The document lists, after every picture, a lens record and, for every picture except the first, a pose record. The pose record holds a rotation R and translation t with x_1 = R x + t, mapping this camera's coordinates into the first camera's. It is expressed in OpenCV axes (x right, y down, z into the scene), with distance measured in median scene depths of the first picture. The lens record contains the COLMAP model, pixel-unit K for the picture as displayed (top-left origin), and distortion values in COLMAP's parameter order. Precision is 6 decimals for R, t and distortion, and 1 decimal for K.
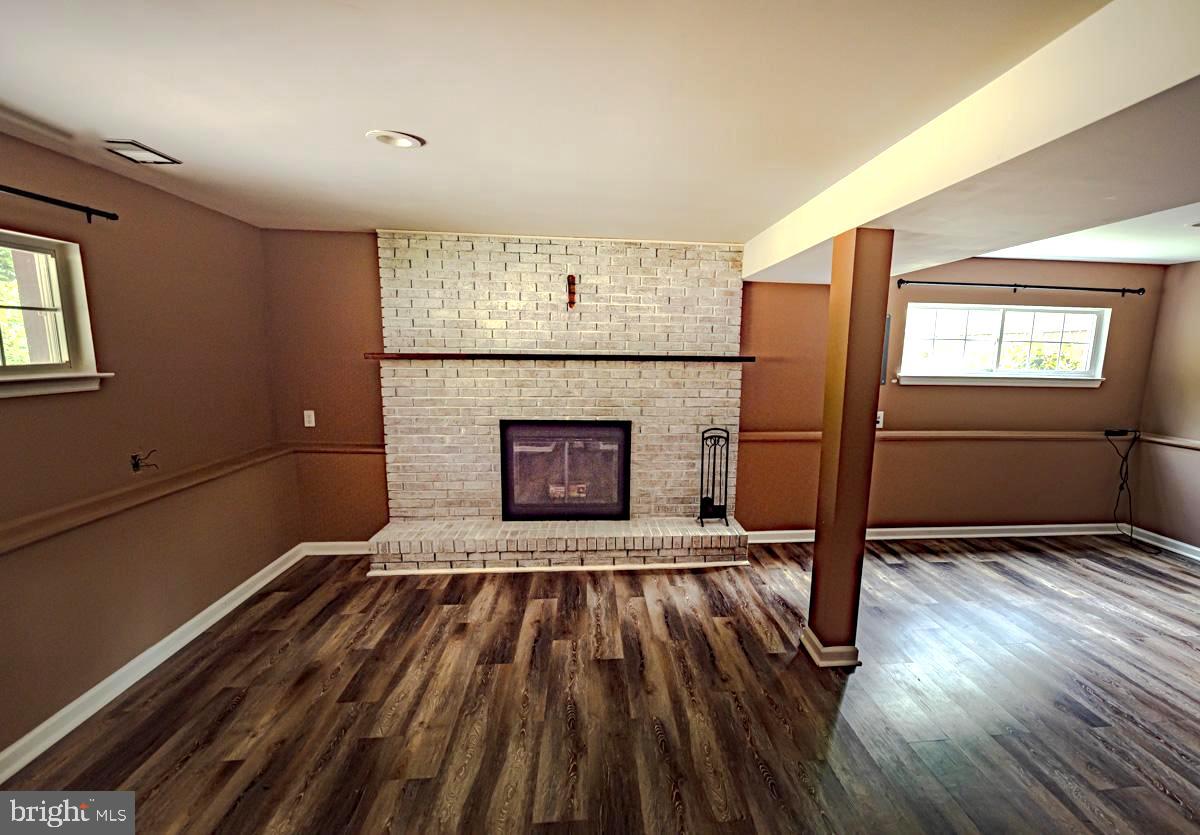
lens RADIAL K [[617.2, 0, 601.4], [0, 617.2, 463.7], [0, 0, 1]] dist [-0.002549, 0.000445]
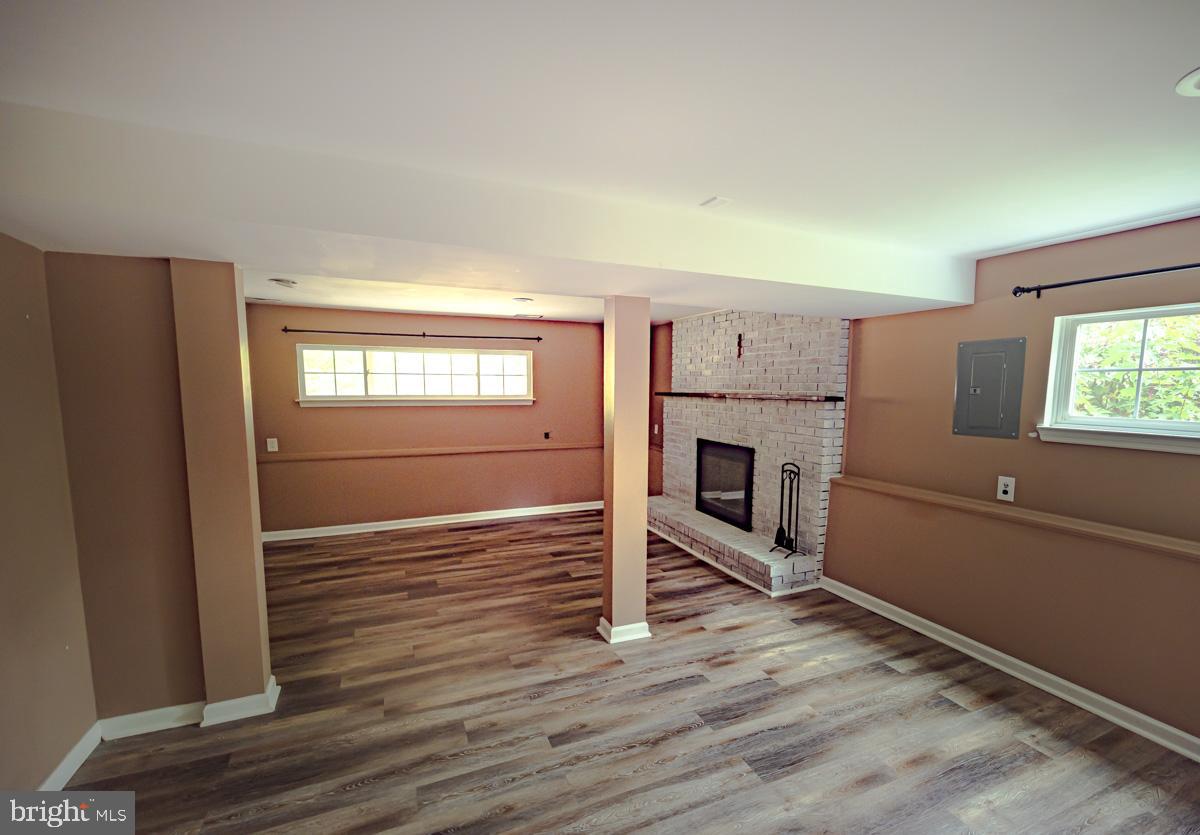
lens RADIAL K [[516.7, 0, 604.1], [0, 516.7, 447.4], [0, 0, 1]] dist [-0.000115, -0.000043]
pose [[0.306528, 0.100956, -0.946493, 0.918011], [-0.180349, 0.982508, 0.046390, -0.067109], [0.934620, 0.156479, 0.319373, 0.416410]]
